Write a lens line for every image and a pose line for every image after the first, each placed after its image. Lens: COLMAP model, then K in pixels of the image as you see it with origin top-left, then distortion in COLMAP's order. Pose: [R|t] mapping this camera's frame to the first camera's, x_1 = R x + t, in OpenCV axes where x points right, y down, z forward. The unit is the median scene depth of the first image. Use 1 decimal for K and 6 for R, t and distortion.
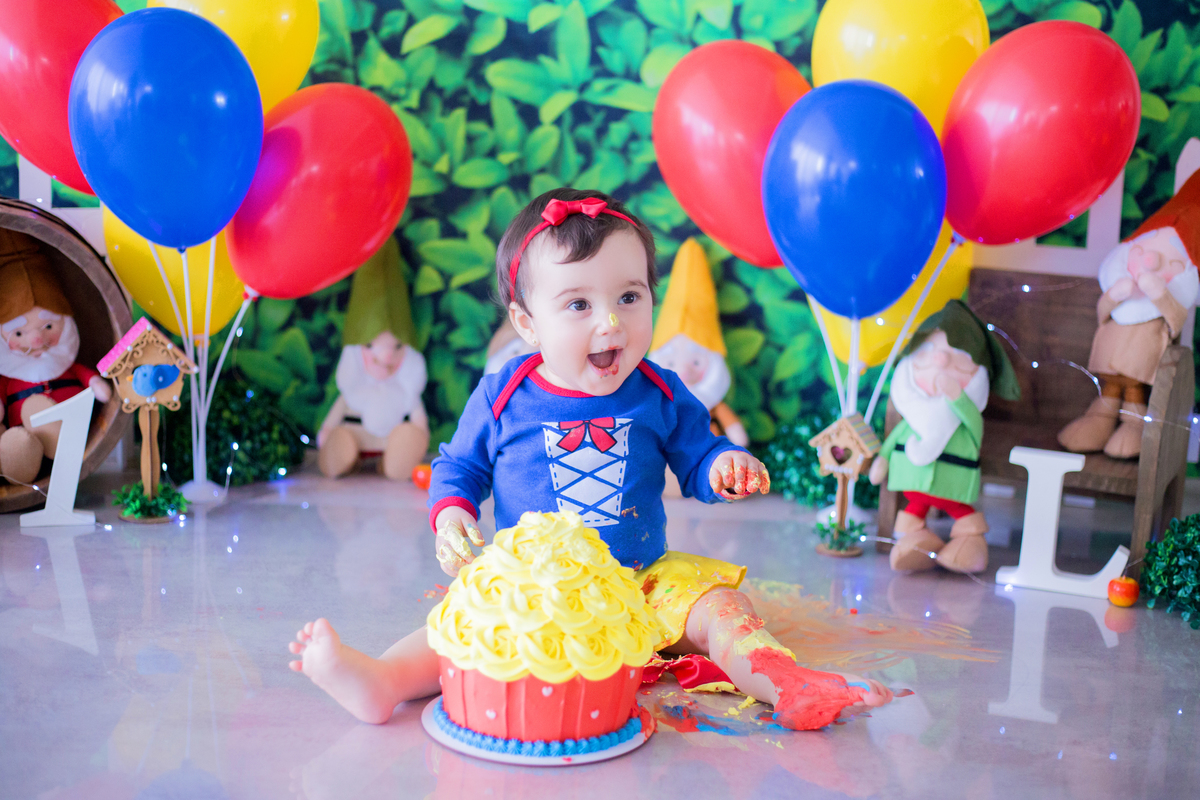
lens RADIAL K [[1821.9, 0, 599.6], [0, 1821.9, 401.9], [0, 0, 1]] dist [-0.120281, 0.000000]
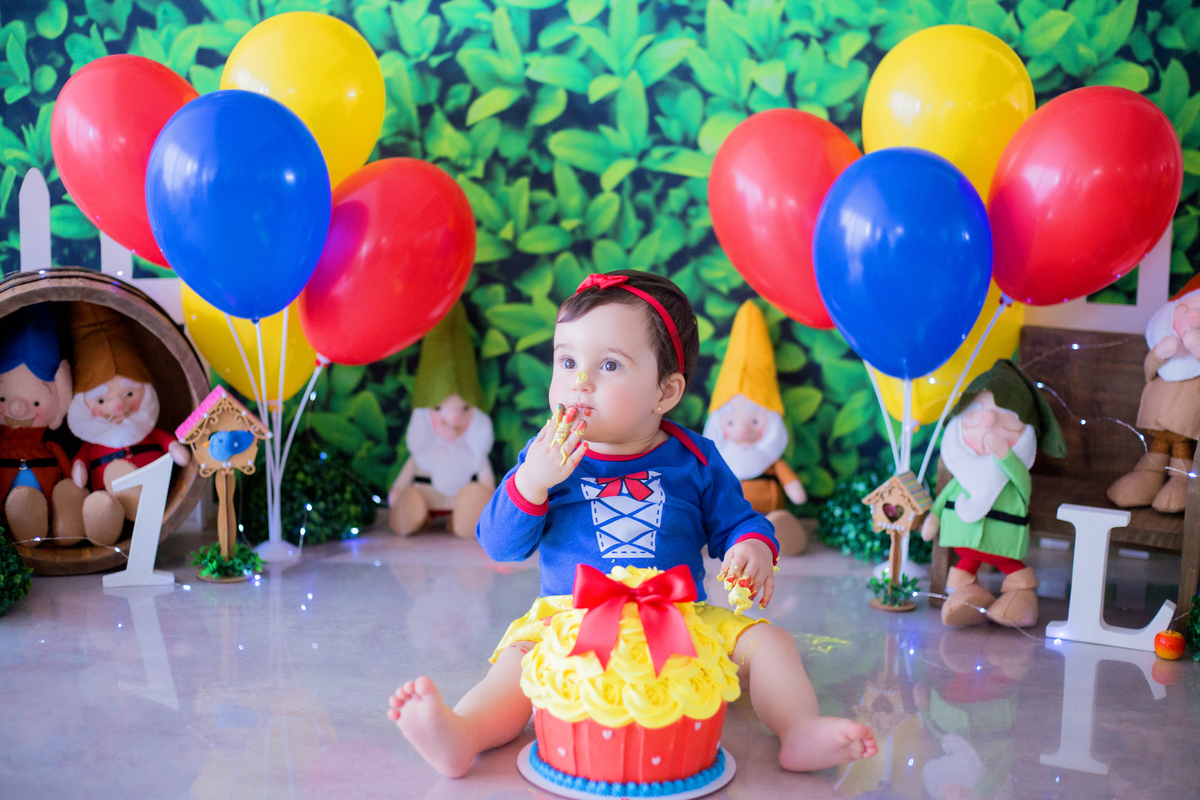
lens RADIAL K [[1821.9, 0, 595.6], [0, 1821.9, 397.6], [0, 0, 1]] dist [-0.120281, 0.000000]
pose [[0.998641, -0.010981, -0.050955, 0.016579], [0.009697, 0.999631, -0.025377, -0.010320], [0.051215, 0.024848, 0.998379, -0.030636]]
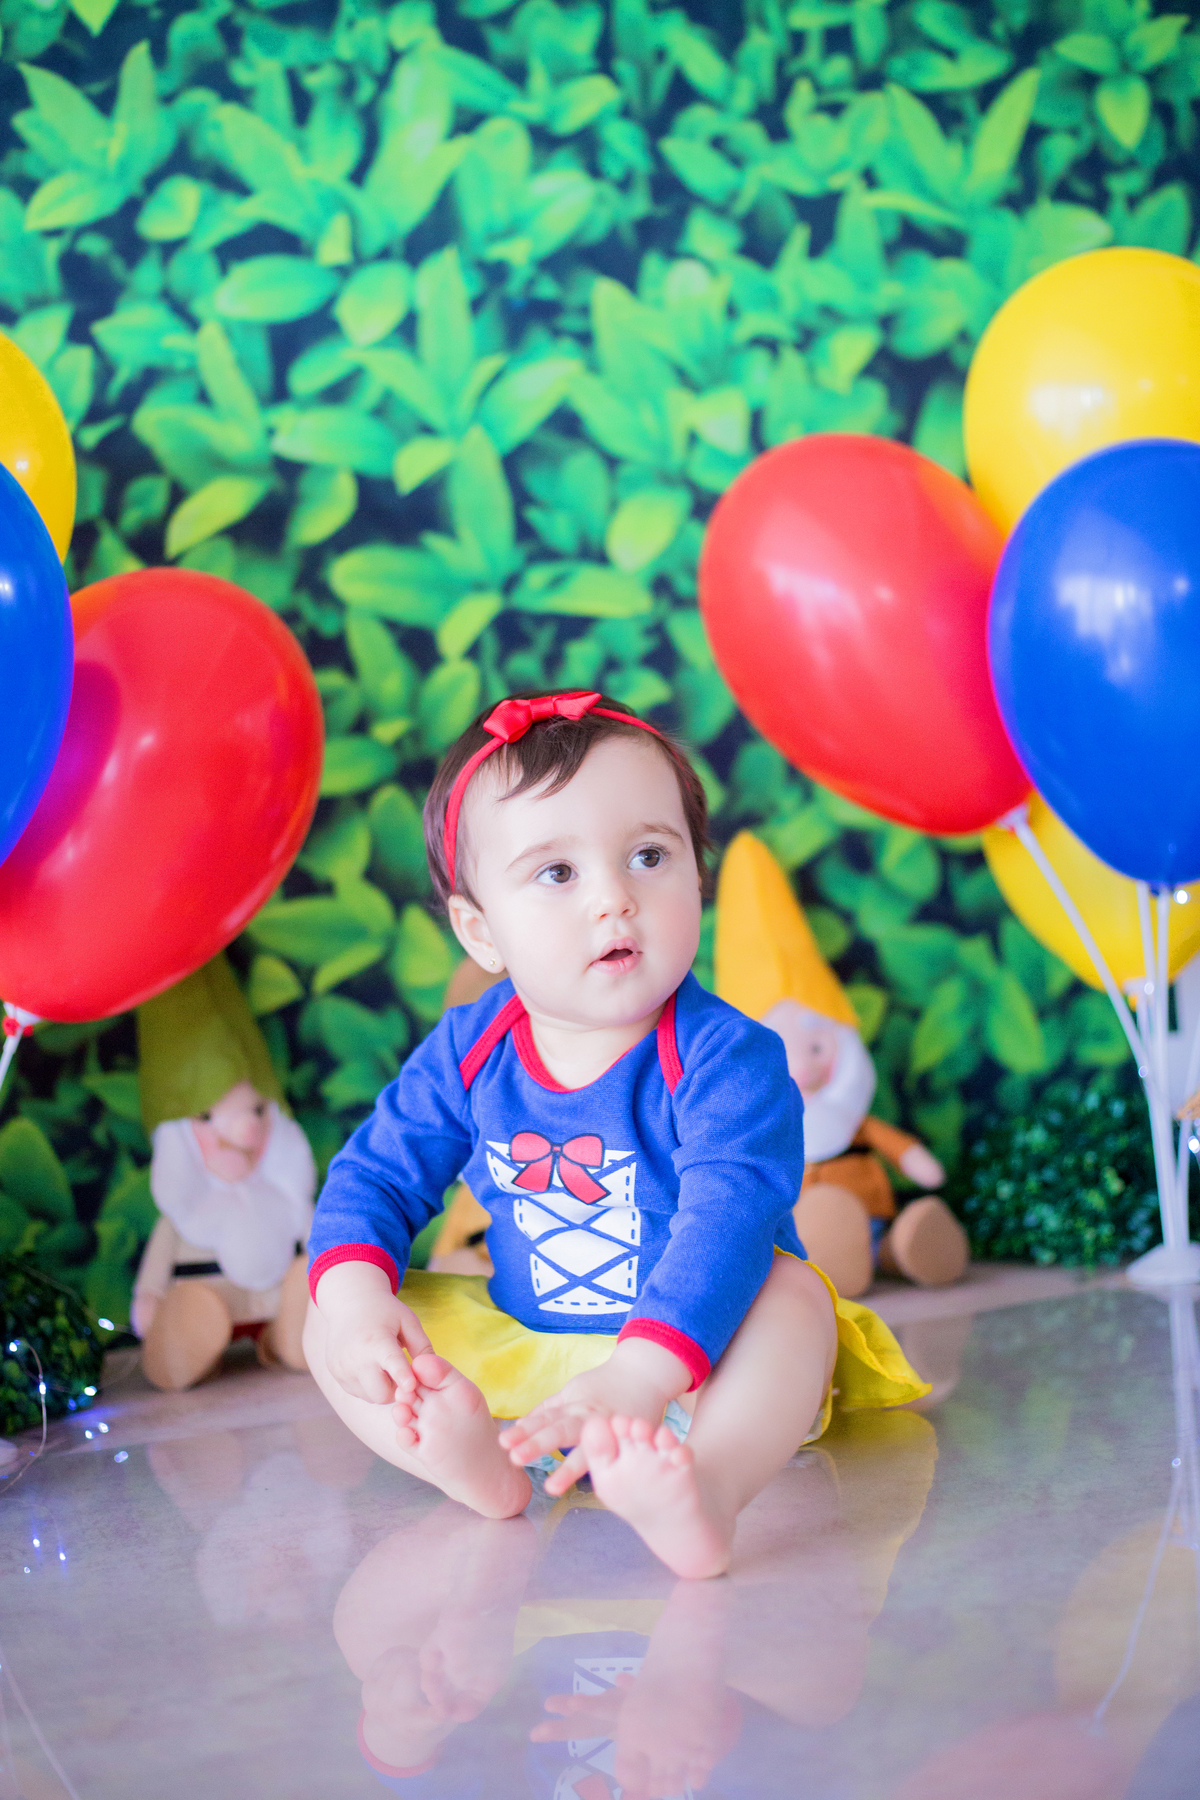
lens RADIAL K [[2732.9, 0, 585.4], [0, 2732.9, 913.4], [0, 0, 1]] dist [-0.120281, 0.000000]
pose [[0.949698, -0.140682, 0.279790, -0.242142], [0.182897, 0.974381, -0.130881, 0.033672], [-0.254209, 0.175471, 0.951098, 0.258566]]
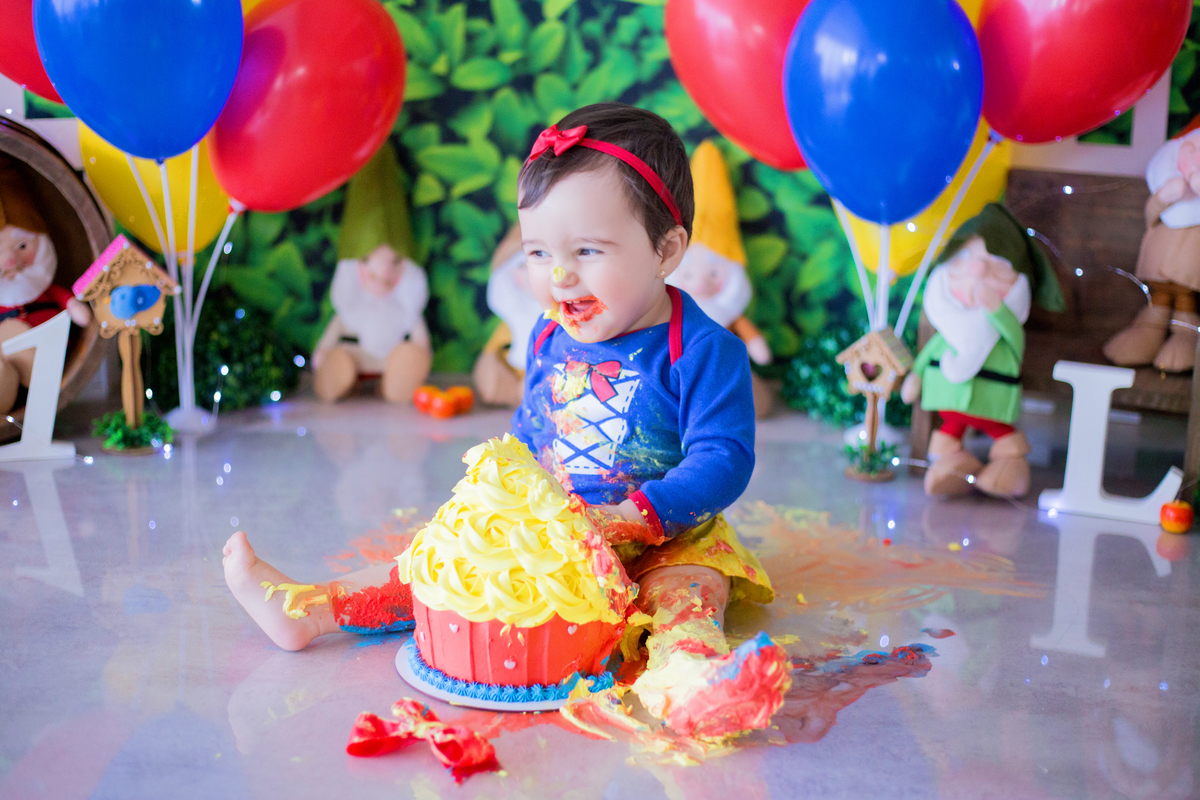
lens RADIAL K [[1821.9, 0, 597.5], [0, 1821.9, 411.7], [0, 0, 1]] dist [-0.120281, 0.000000]
pose [[0.999835, -0.013262, -0.012422, 0.003822], [0.013943, 0.998308, 0.056449, -0.004452], [0.011652, -0.056613, 0.998328, 0.063226]]
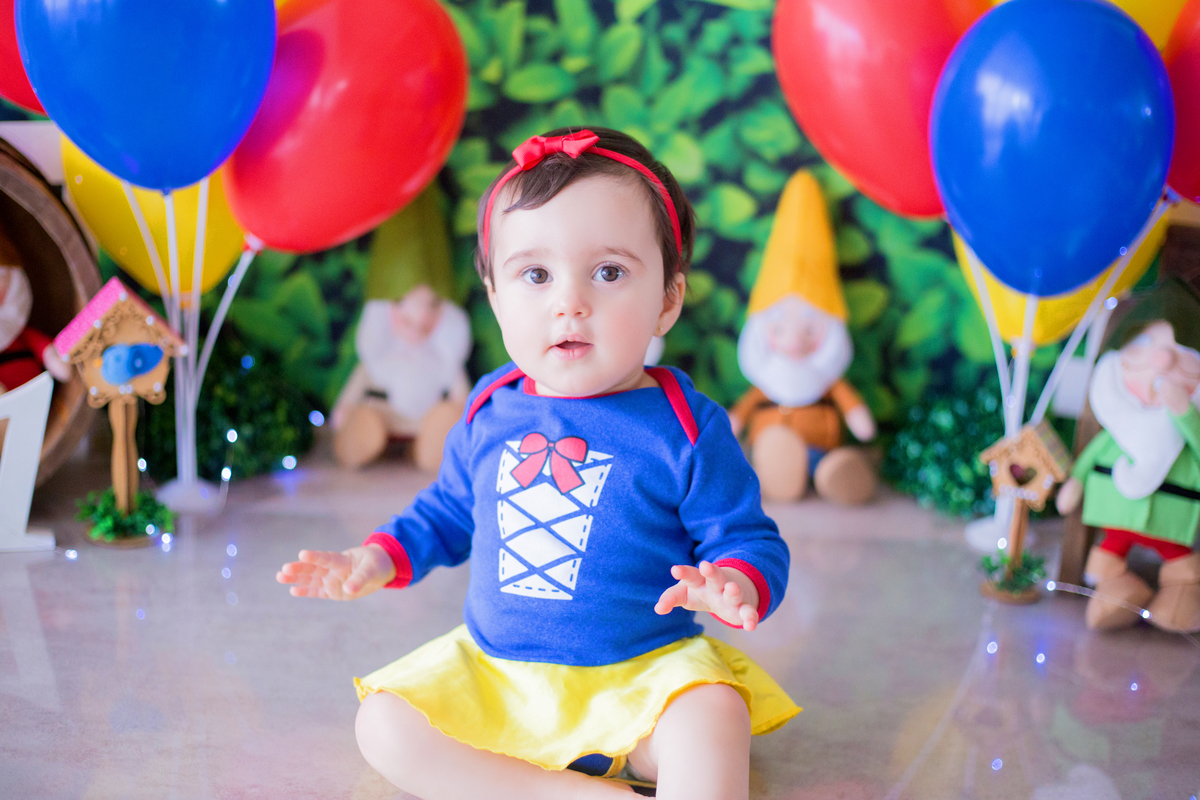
lens RADIAL K [[1821.9, 0, 596.7], [0, 1821.9, 403.9], [0, 0, 1]] dist [-0.120281, 0.000000]
pose [[0.999587, 0.013958, 0.025137, -0.063188], [-0.016095, 0.996082, 0.086957, -0.059910], [-0.023825, -0.087326, 0.995895, 0.216864]]
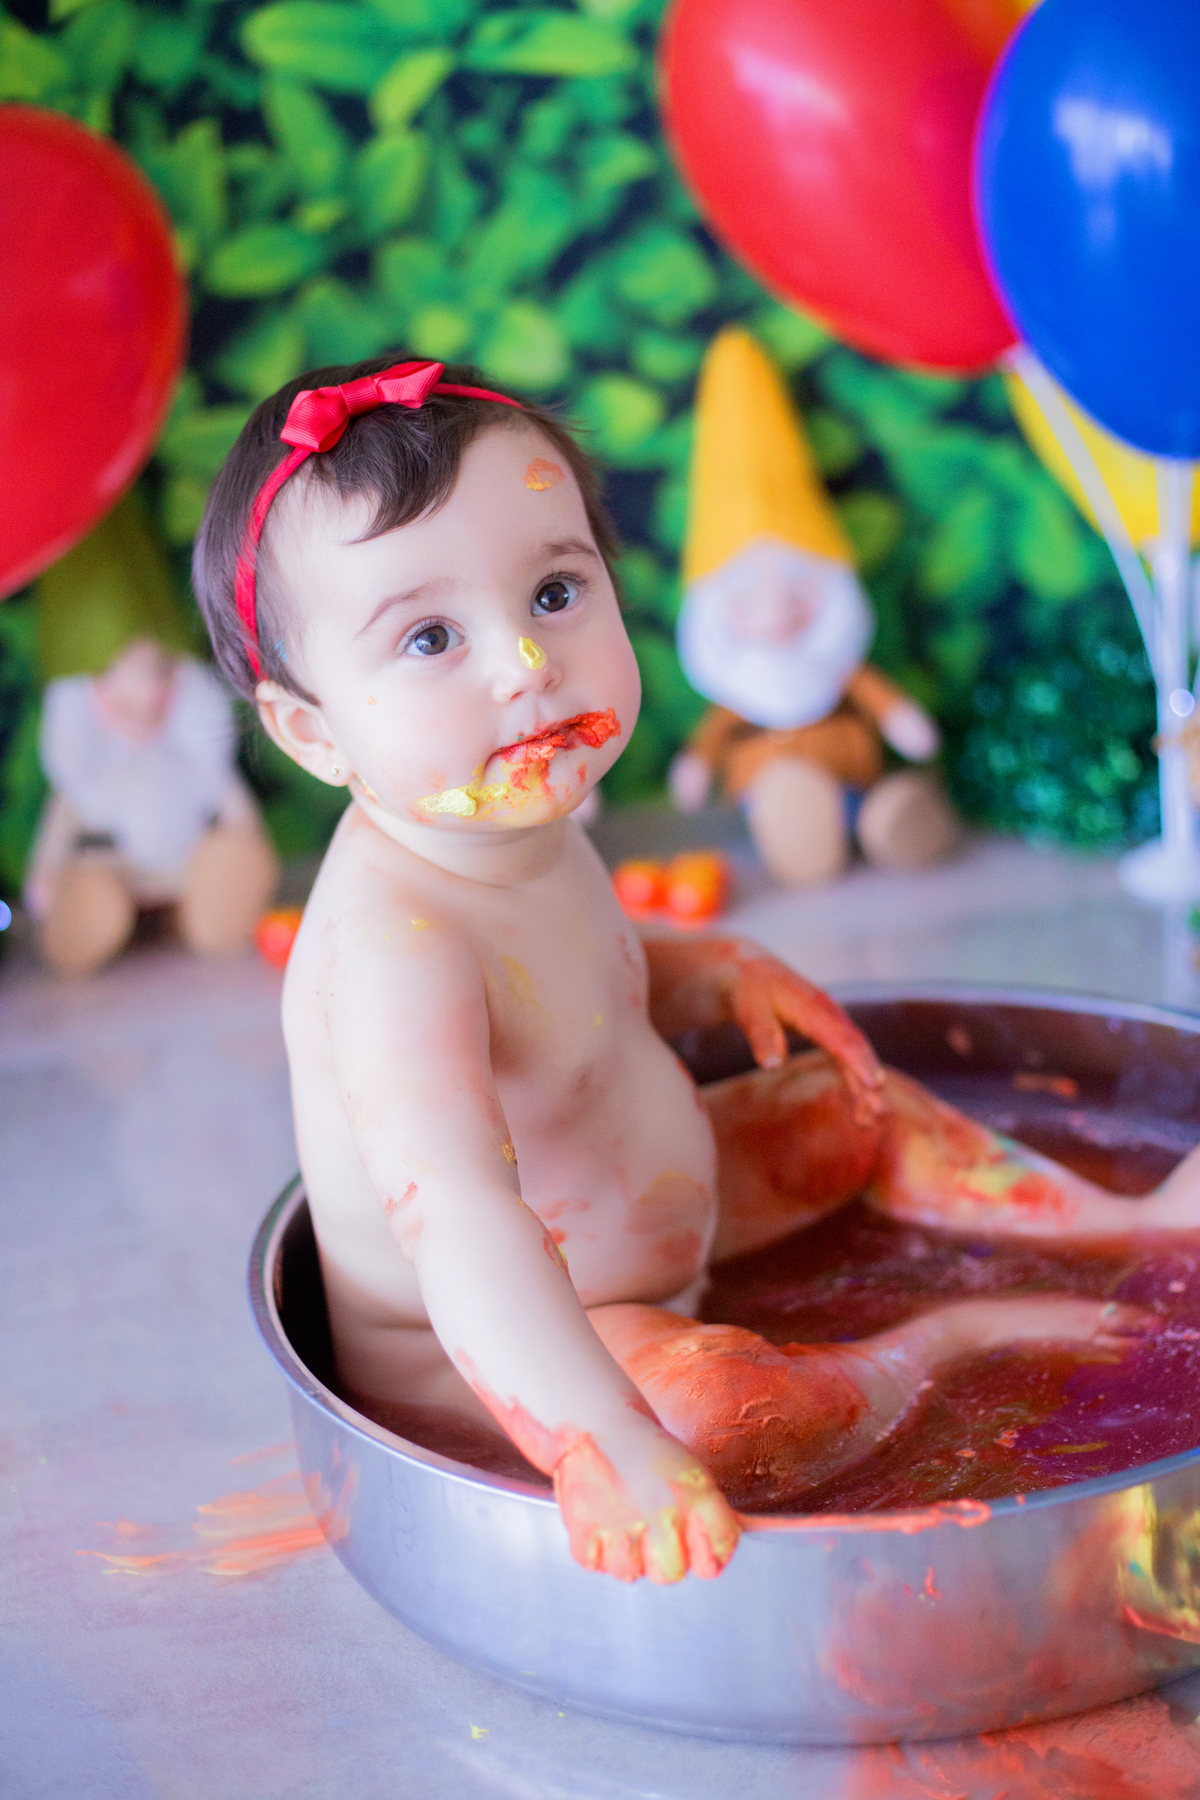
lens RADIAL K [[2732.9, 0, 590.0], [0, 2732.9, 919.1], [0, 0, 1]] dist [-0.120281, 0.000000]
pose [[0.972907, -0.183258, 0.140954, -0.121132], [0.161400, 0.974887, 0.153444, -0.059105], [-0.165534, -0.126537, 0.978053, 0.319219]]
